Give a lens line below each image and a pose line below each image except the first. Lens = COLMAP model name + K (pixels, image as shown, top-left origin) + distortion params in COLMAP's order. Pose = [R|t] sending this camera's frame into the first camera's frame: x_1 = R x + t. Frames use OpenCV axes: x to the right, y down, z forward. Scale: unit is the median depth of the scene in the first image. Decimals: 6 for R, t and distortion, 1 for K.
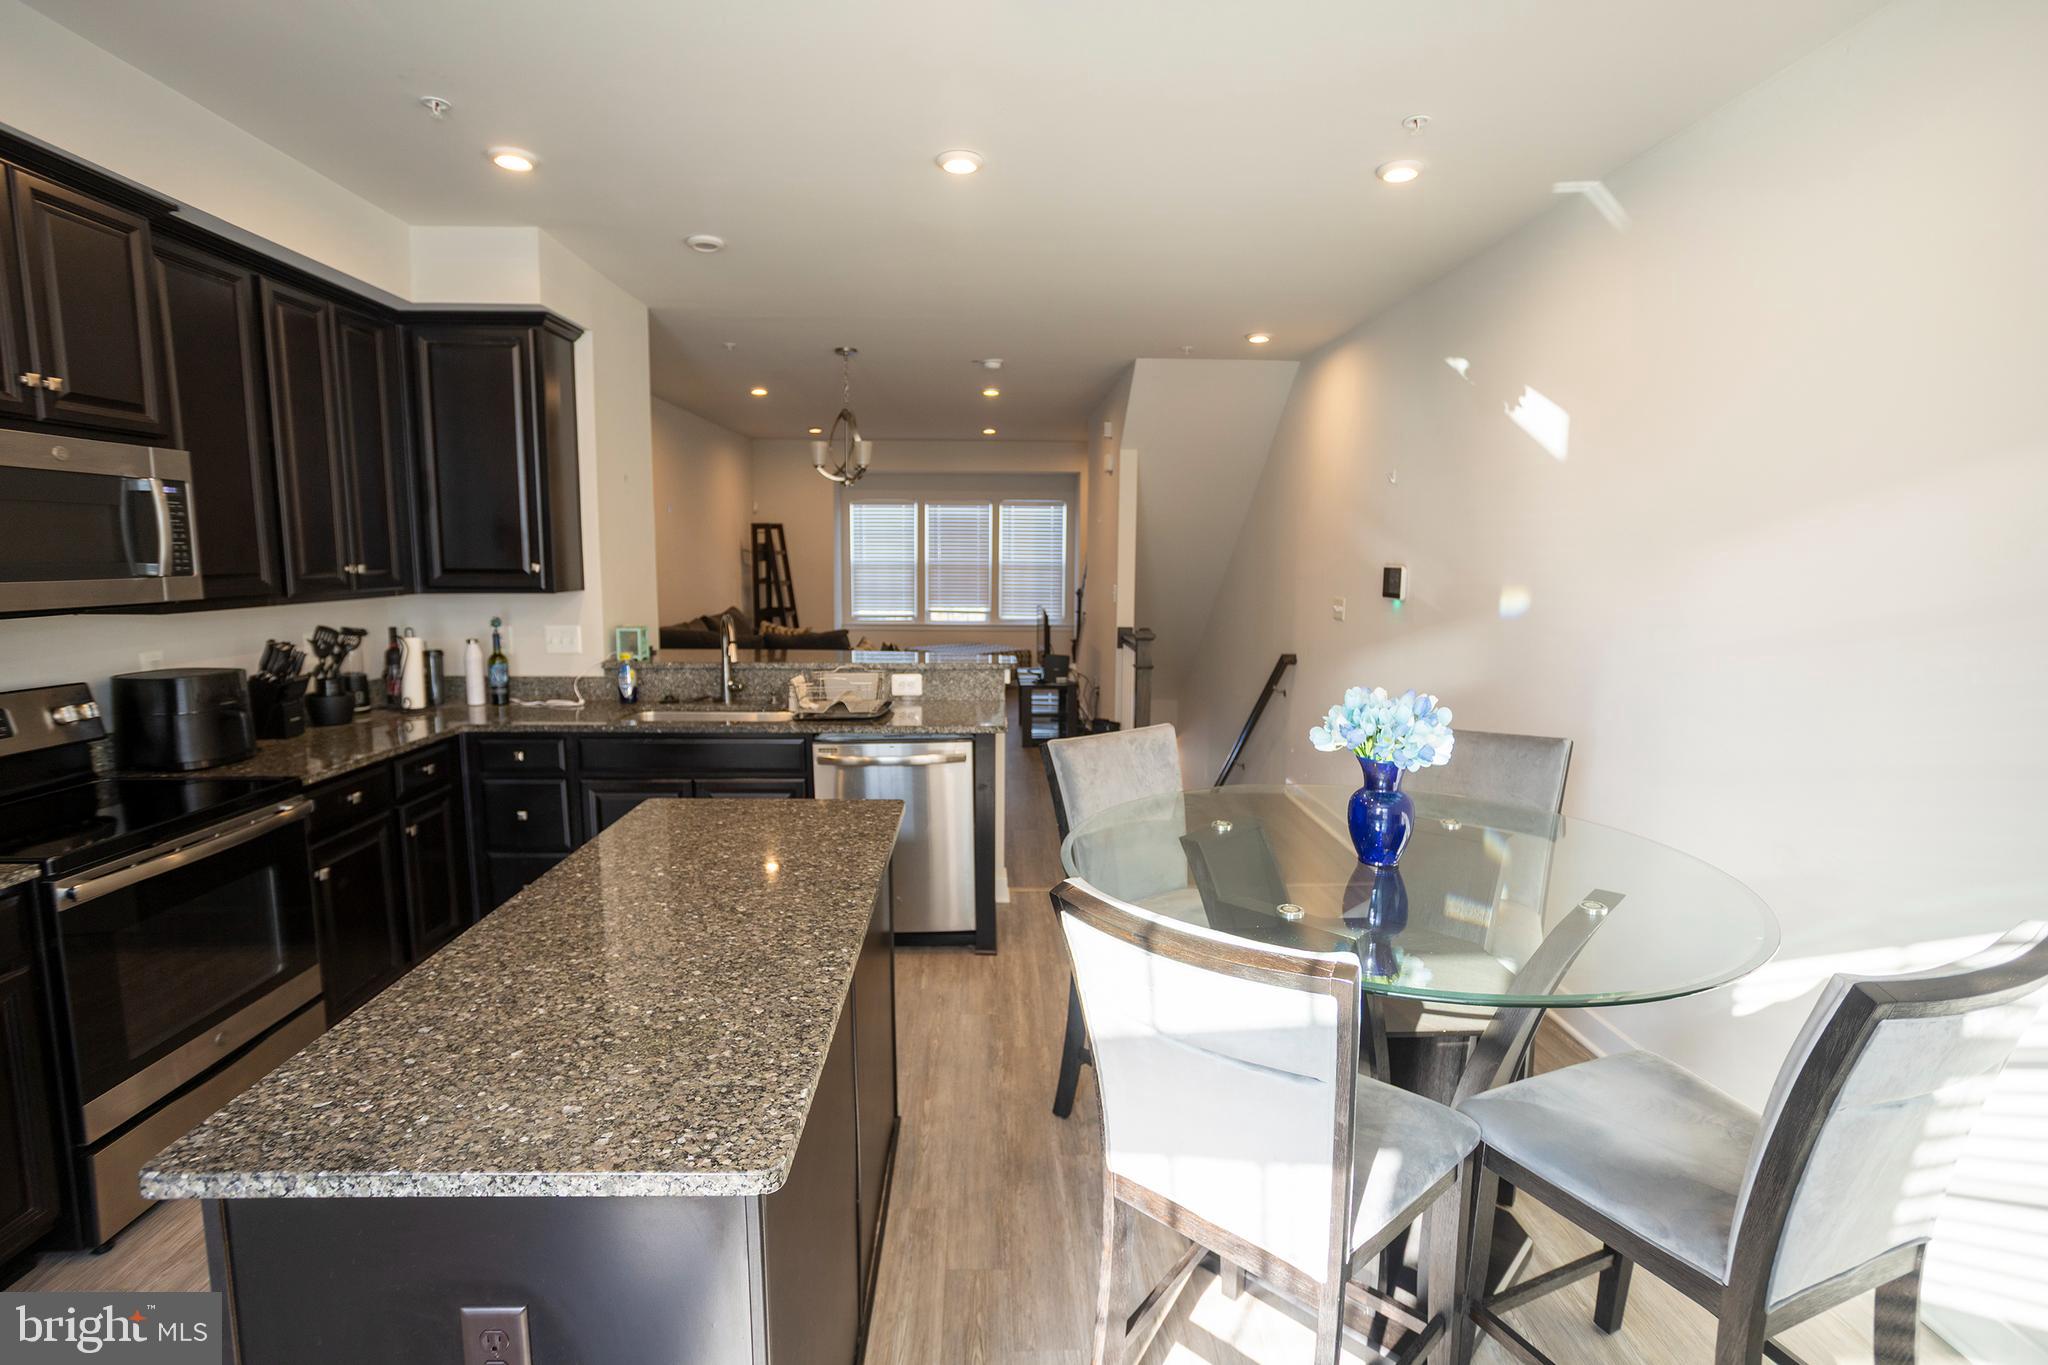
lens RADIAL K [[983.7, 0, 1015.8], [0, 983.7, 686.7], [0, 0, 1]] dist [-0.055196, 0.031612]
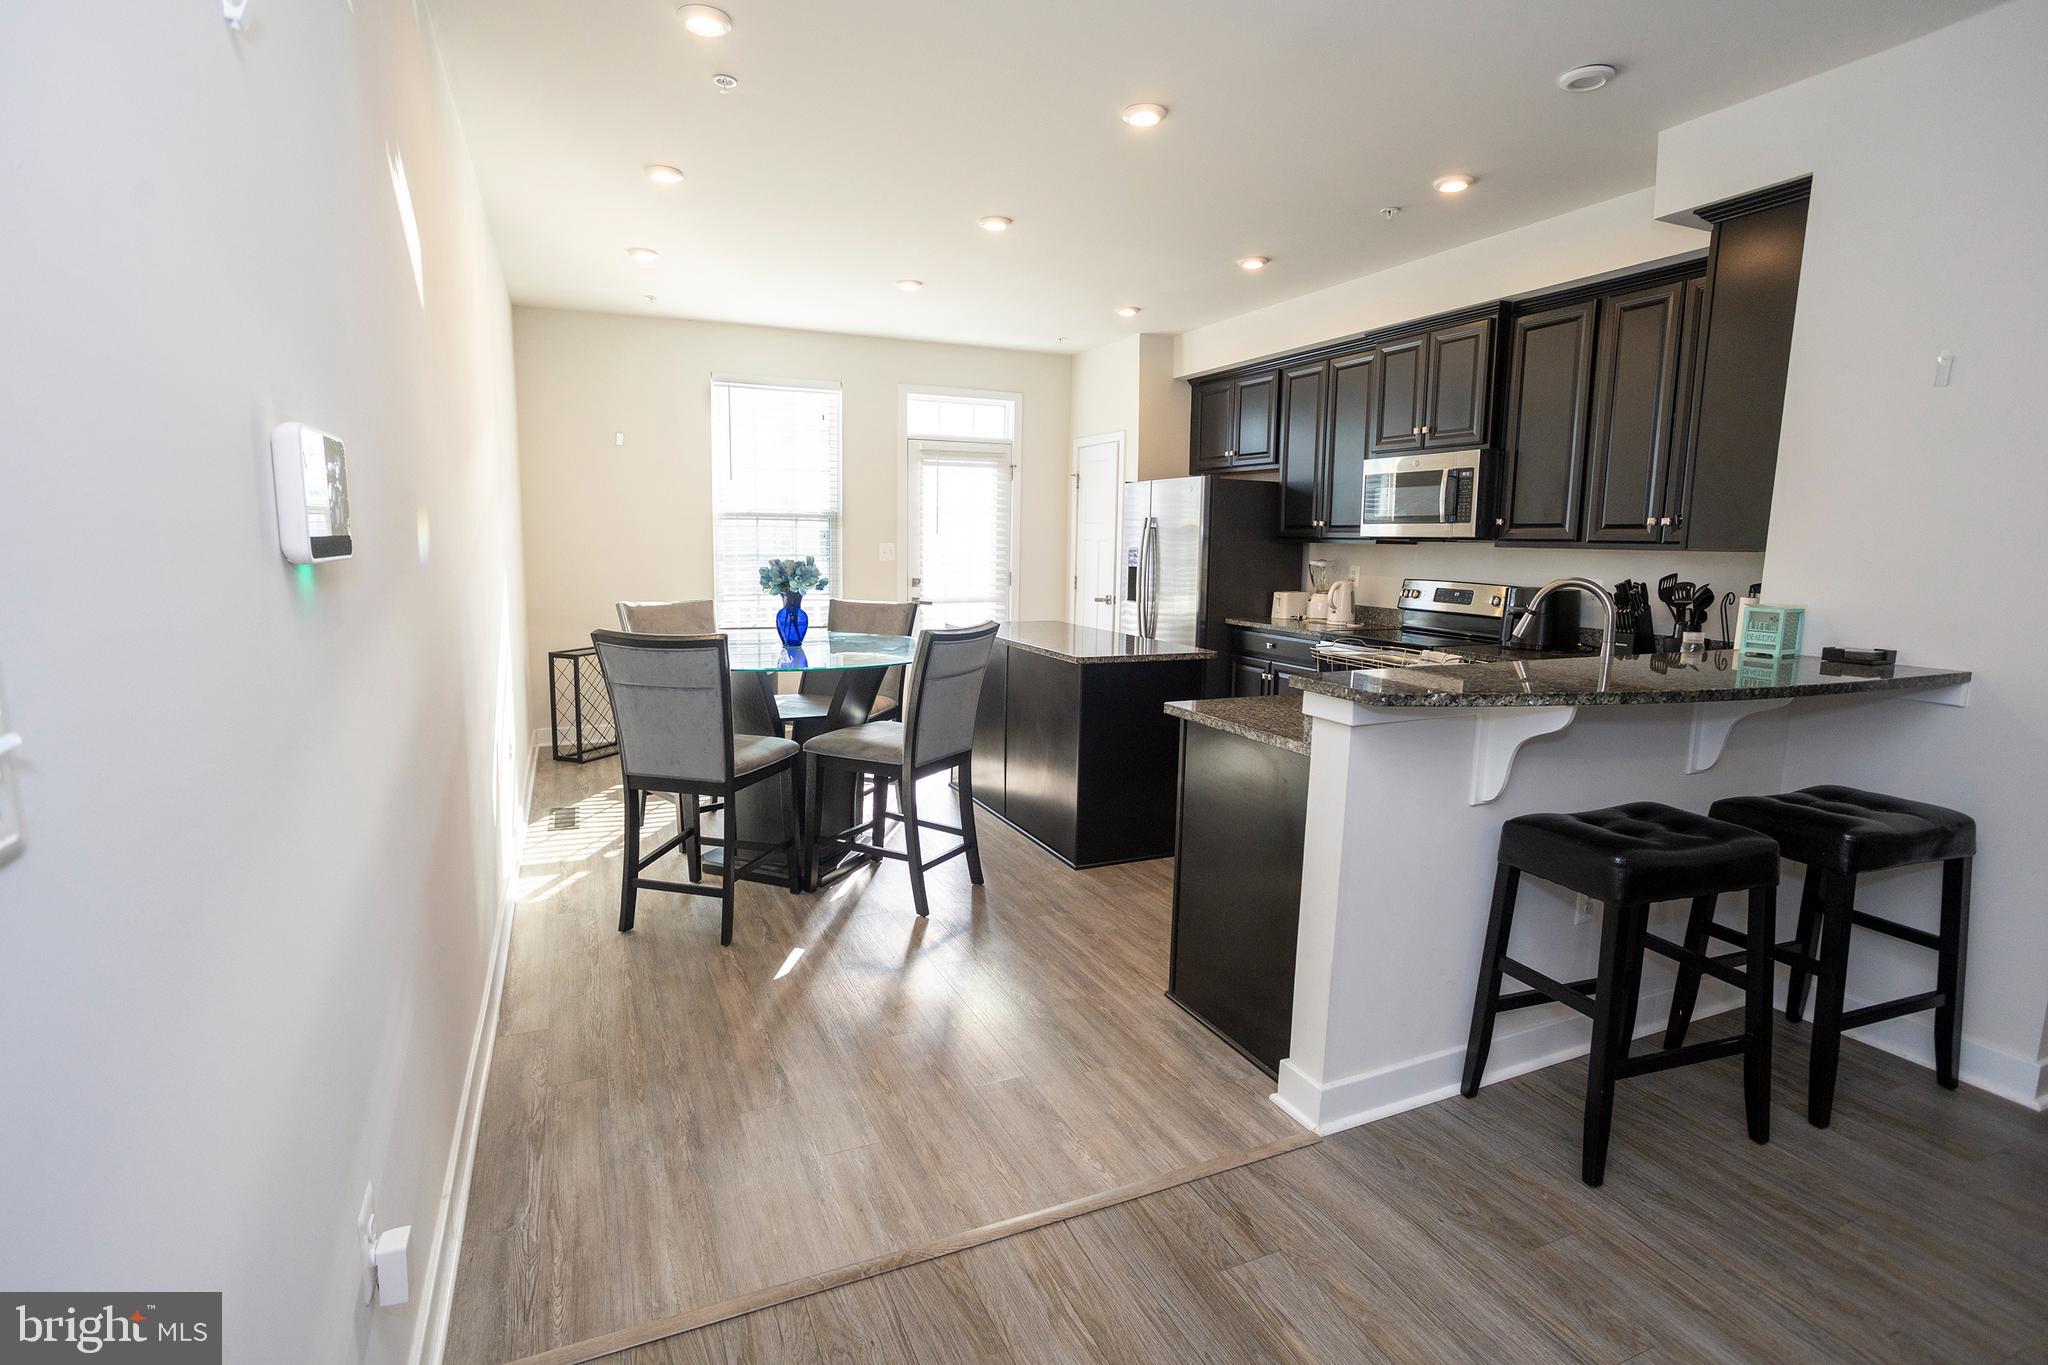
lens RADIAL K [[991.4, 0, 1000.1], [0, 991.4, 668.3], [0, 0, 1]] dist [-0.055145, 0.033578]
pose [[-0.929958, 0.029853, -0.366452, 0.410827], [-0.069727, 0.964290, 0.255503, -0.184289], [0.360993, 0.263159, -0.894668, 1.693699]]
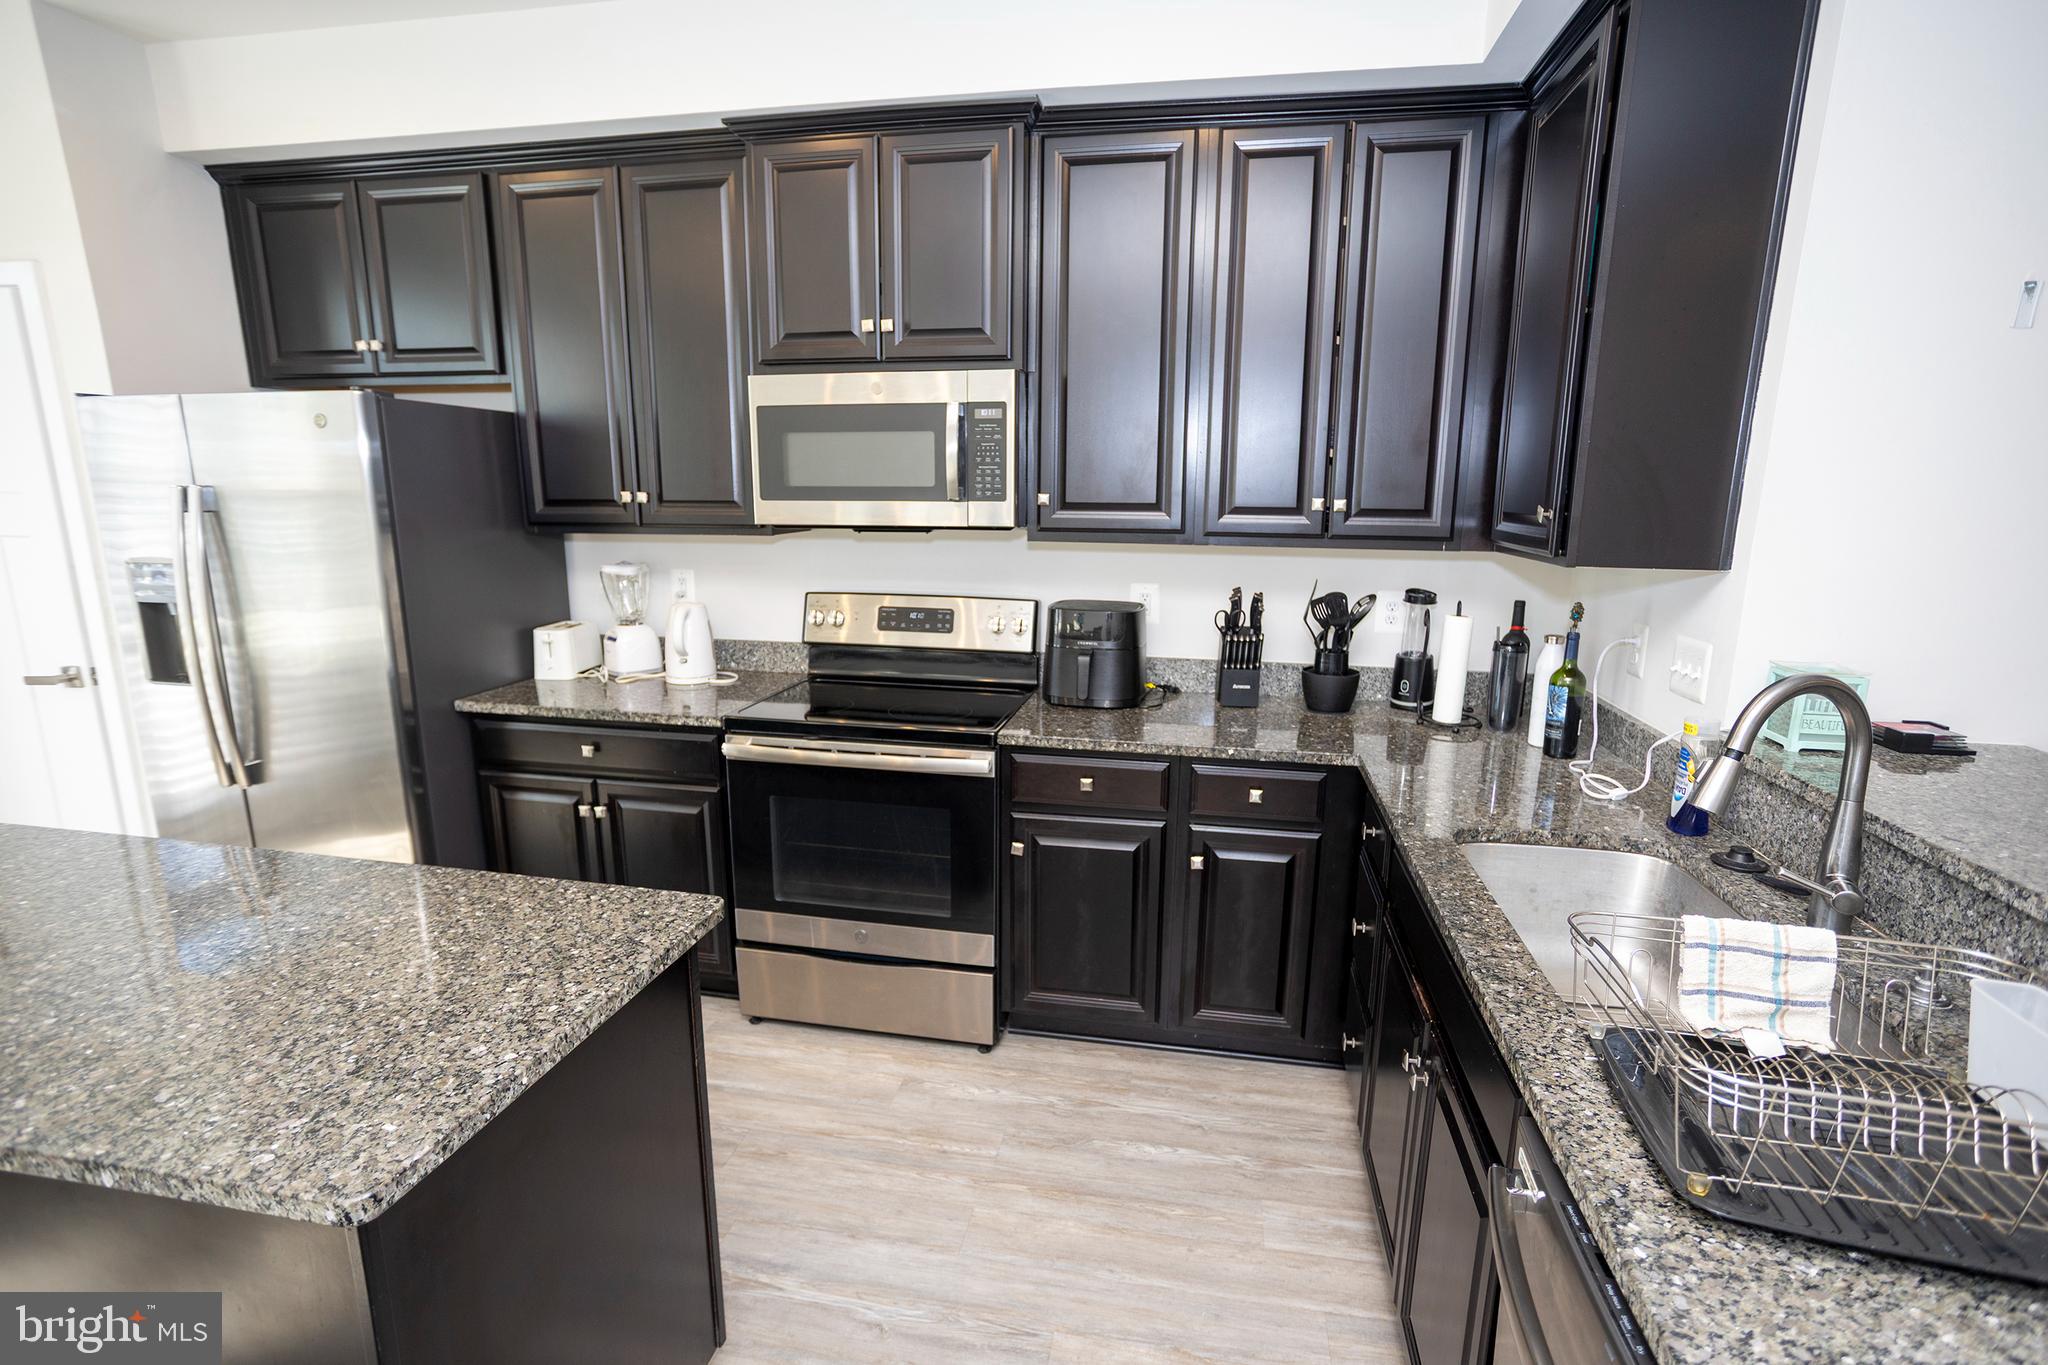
lens RADIAL K [[983.7, 0, 1015.8], [0, 983.7, 686.7], [0, 0, 1]] dist [-0.055196, 0.031612]
pose [[-0.224515, 0.190014, -0.955766, 0.083091], [-0.143767, 0.963613, 0.225346, -0.116784], [0.963807, 0.188001, -0.189028, 0.897606]]
